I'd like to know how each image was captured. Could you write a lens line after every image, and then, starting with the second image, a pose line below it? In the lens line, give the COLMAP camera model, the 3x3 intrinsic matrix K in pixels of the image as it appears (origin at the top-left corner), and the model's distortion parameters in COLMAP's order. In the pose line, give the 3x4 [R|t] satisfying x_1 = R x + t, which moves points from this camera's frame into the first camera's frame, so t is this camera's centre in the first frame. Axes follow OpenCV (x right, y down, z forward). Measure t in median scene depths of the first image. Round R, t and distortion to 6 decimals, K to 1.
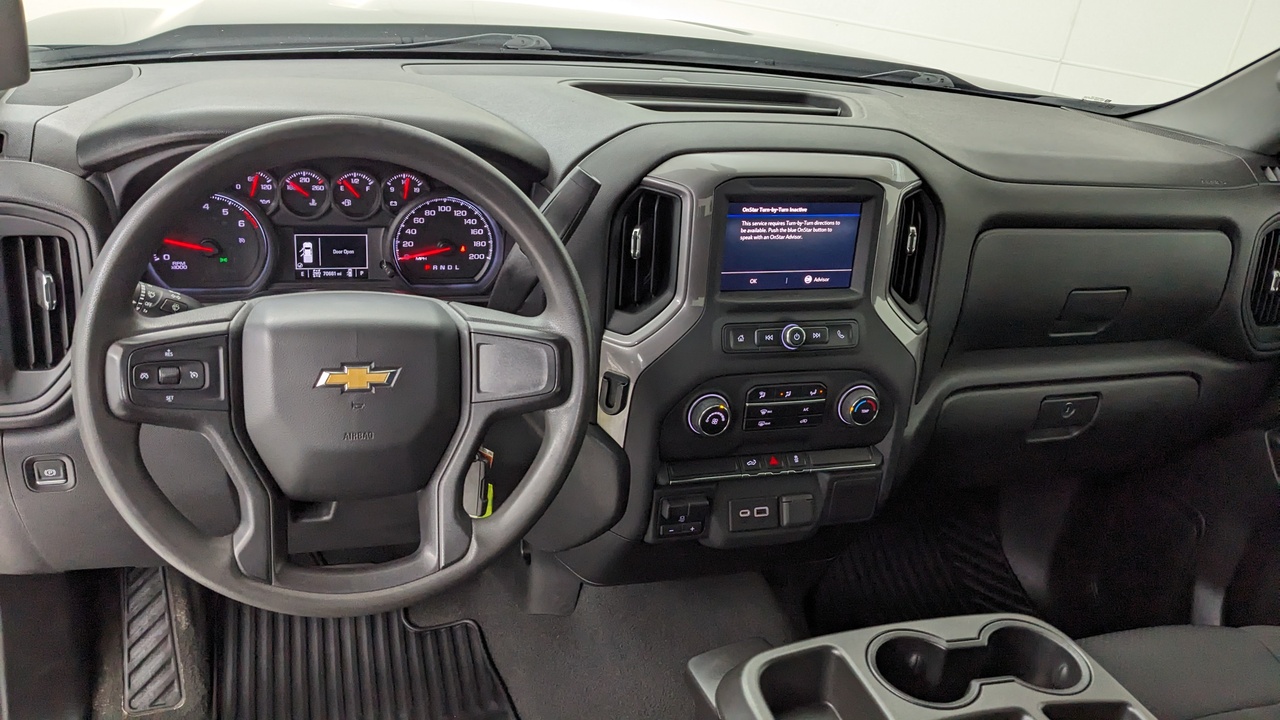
lens RADIAL K [[1029.2, 0, 645.6], [0, 1029.2, 354.1], [0, 0, 1]] dist [0.059734, -0.125258]
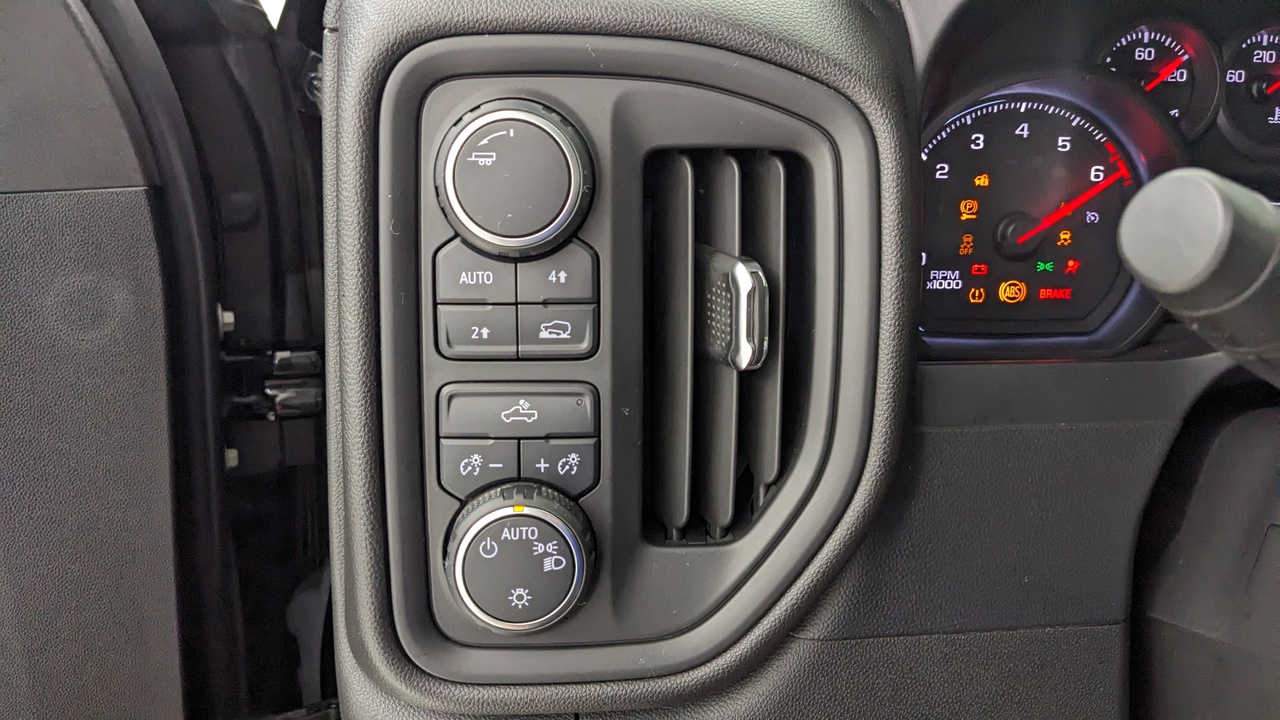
lens RADIAL K [[1029.2, 0, 677.7], [0, 1029.2, 358.9], [0, 0, 1]] dist [0.059734, -0.125258]
pose [[0.972013, -0.013722, -0.234524, -0.440332], [-0.015718, 0.992257, -0.123203, -0.003185], [0.234399, 0.123441, 0.964271, 0.567360]]
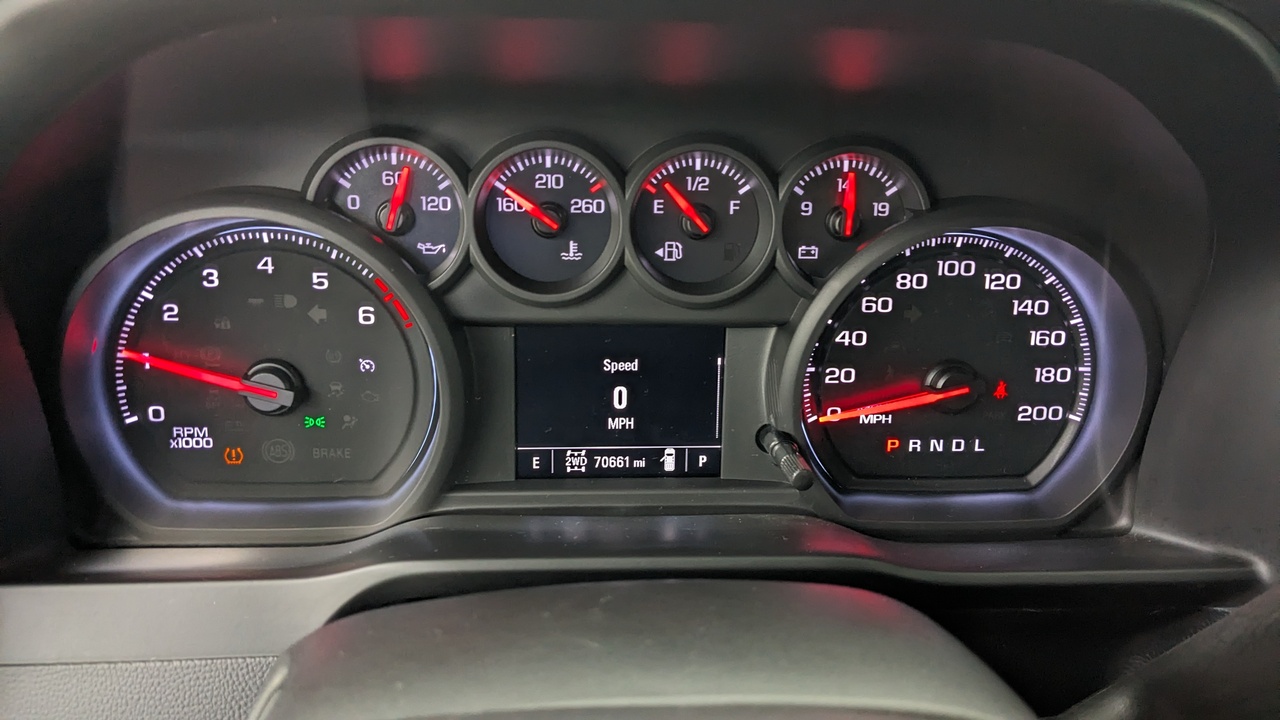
lens RADIAL K [[1029.2, 0, 649.3], [0, 1029.2, 356.7], [0, 0, 1]] dist [0.059734, -0.125258]
pose [[0.966585, 0.008869, -0.256193, -0.209398], [-0.031437, 0.995959, -0.084129, -0.084816], [0.254411, 0.089371, 0.962958, 0.681167]]
